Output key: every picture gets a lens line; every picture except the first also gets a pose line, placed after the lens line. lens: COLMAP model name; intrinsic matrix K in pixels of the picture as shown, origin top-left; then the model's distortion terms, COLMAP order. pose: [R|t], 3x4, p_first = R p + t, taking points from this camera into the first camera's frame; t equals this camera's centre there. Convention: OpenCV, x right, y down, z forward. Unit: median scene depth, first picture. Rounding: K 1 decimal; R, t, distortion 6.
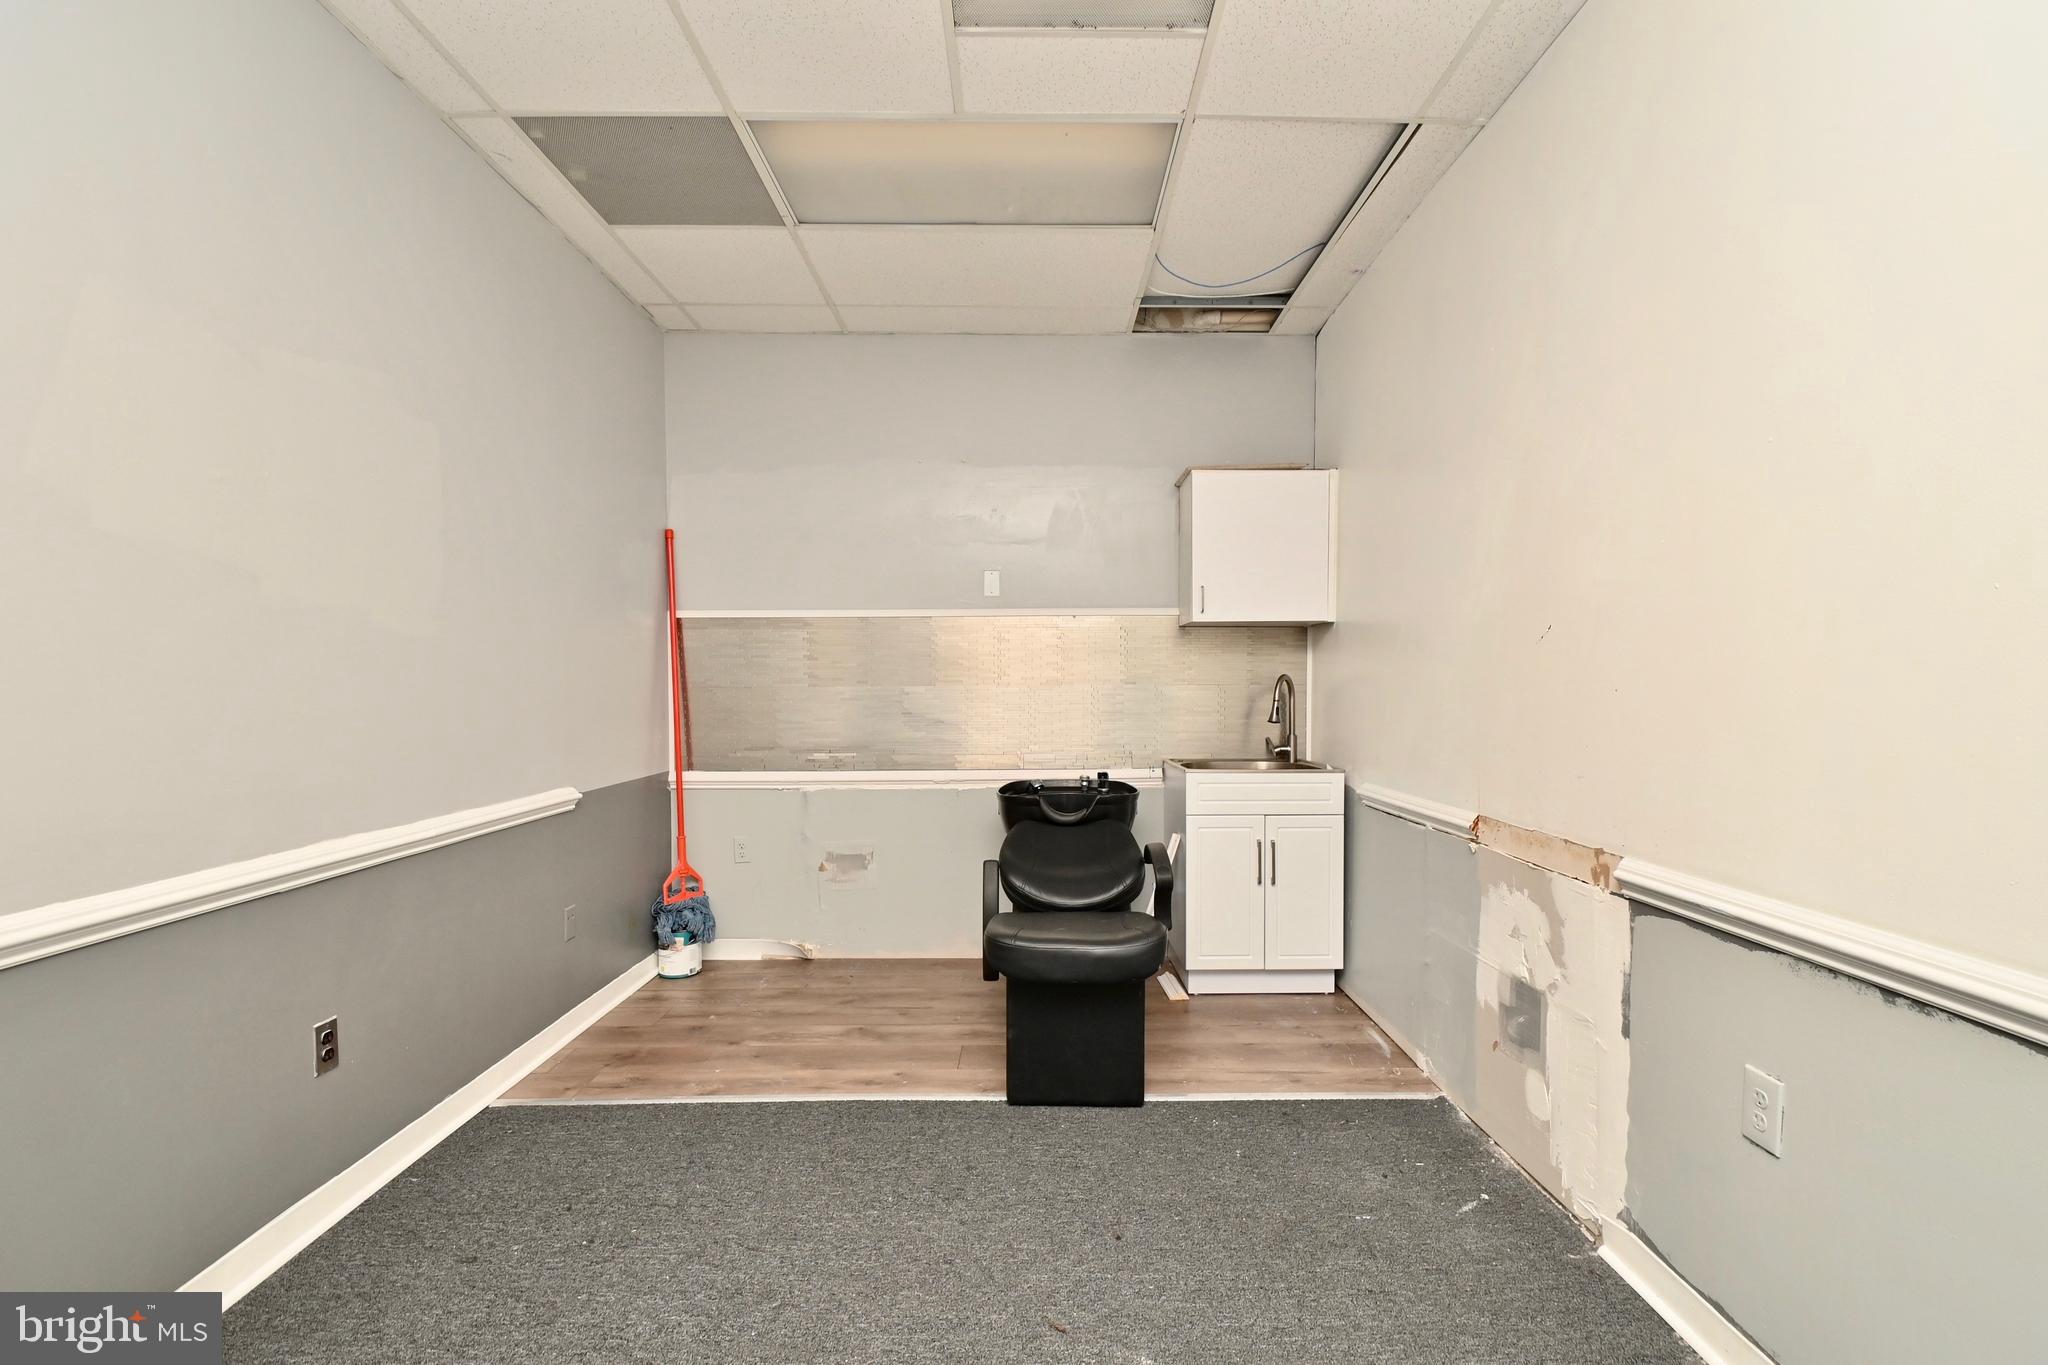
lens RADIAL K [[909.7, 0, 1041.7], [0, 909.7, 711.4], [0, 0, 1]] dist [0.022410, -0.025629]
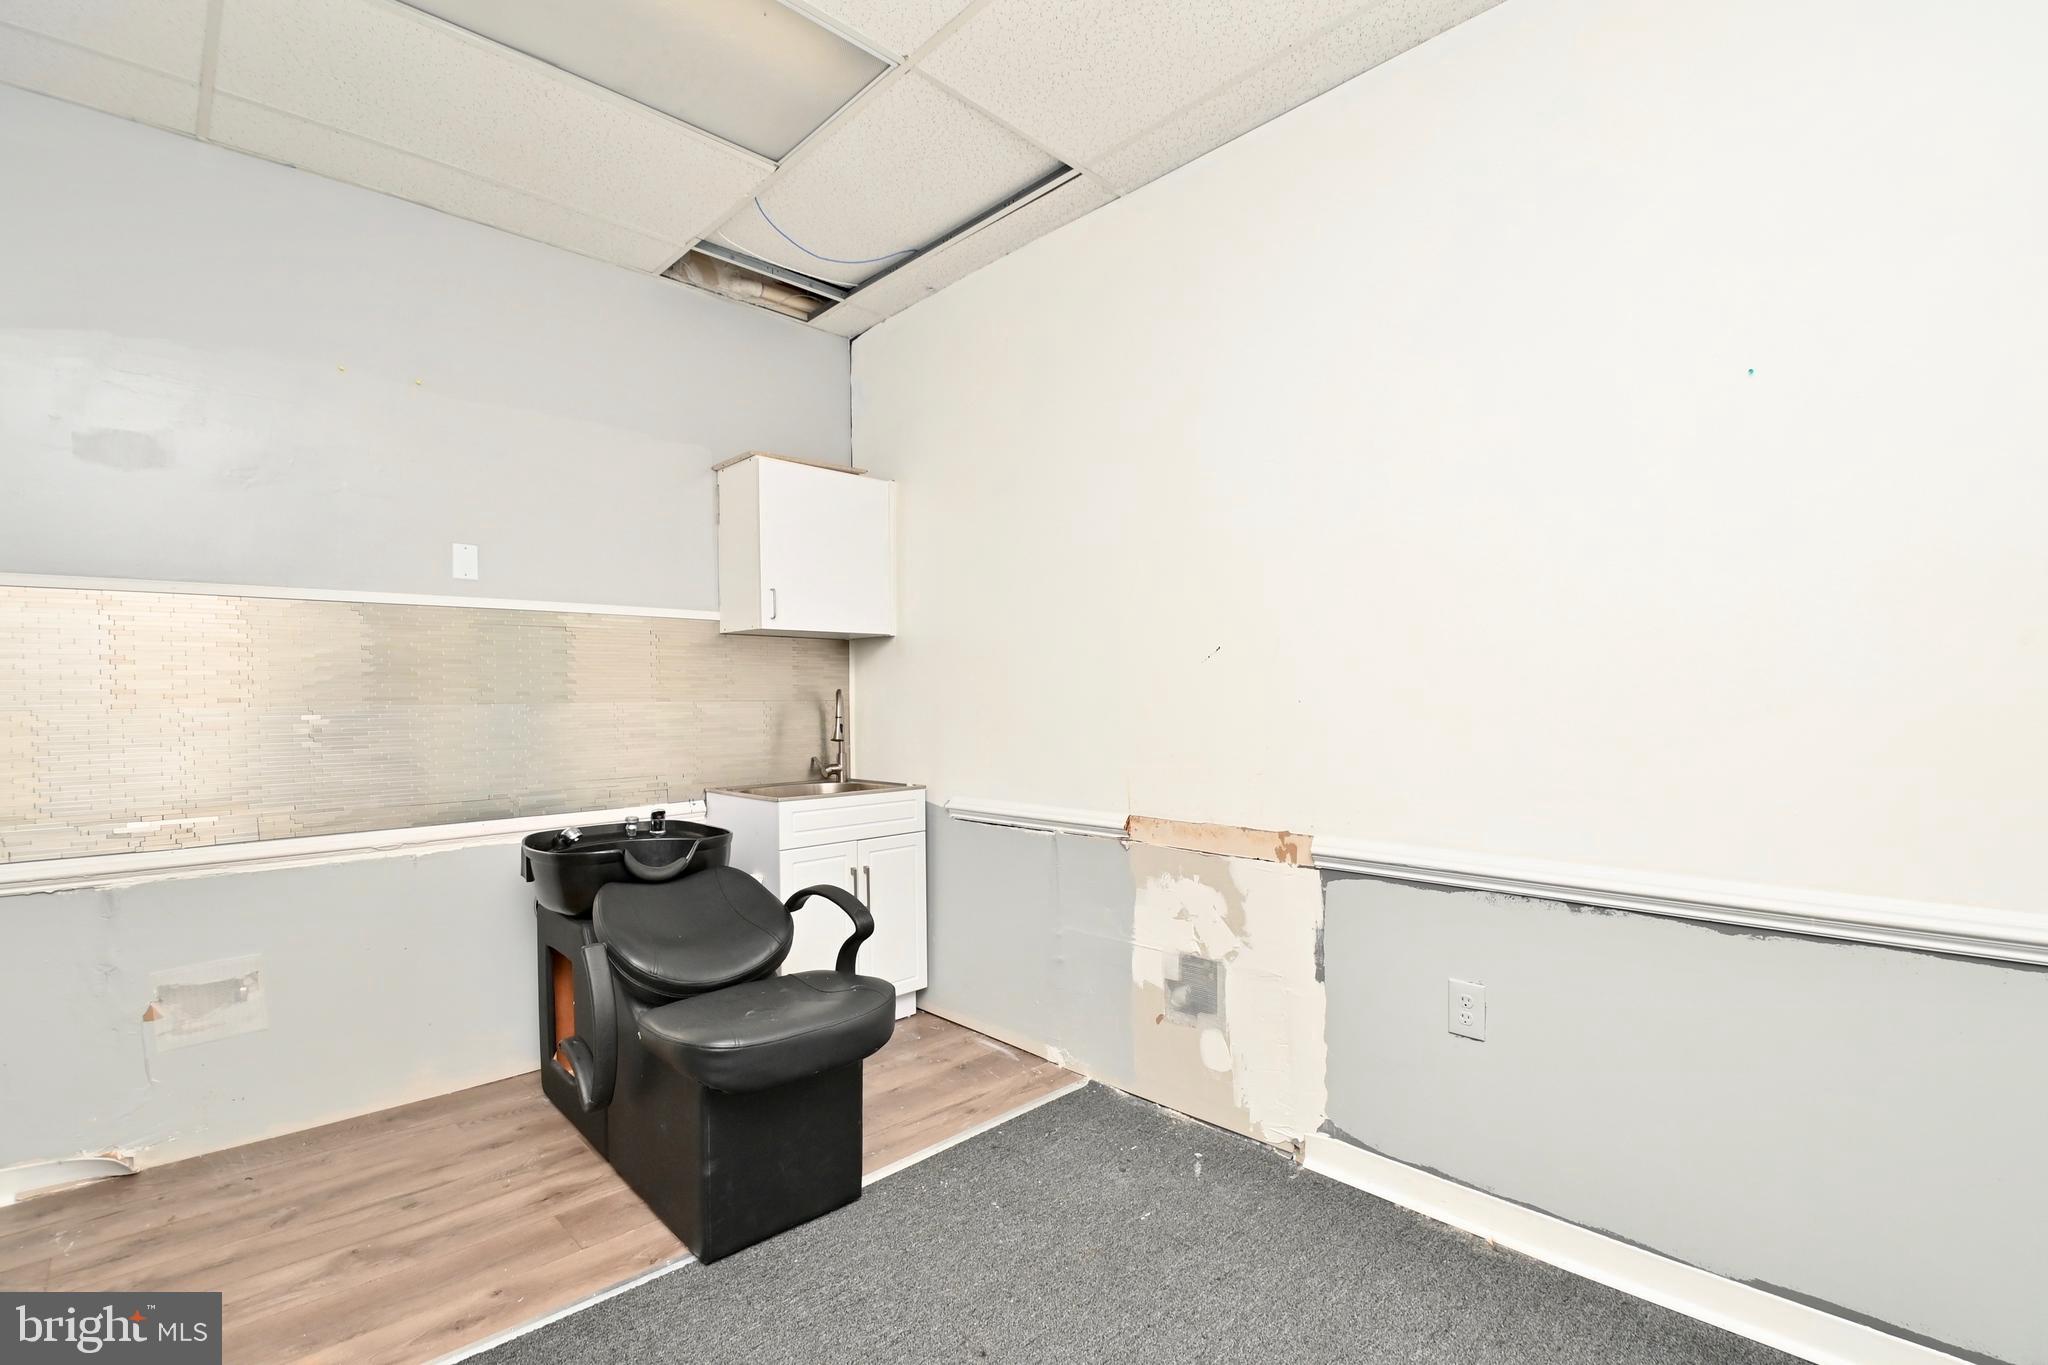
lens RADIAL K [[909.7, 0, 1041.7], [0, 909.7, 711.4], [0, 0, 1]] dist [0.022410, -0.025629]
pose [[0.720268, -0.014575, 0.693543, -0.347350], [0.027804, 0.999582, -0.007868, -0.006914], [-0.693138, 0.024950, 0.720373, 0.259704]]
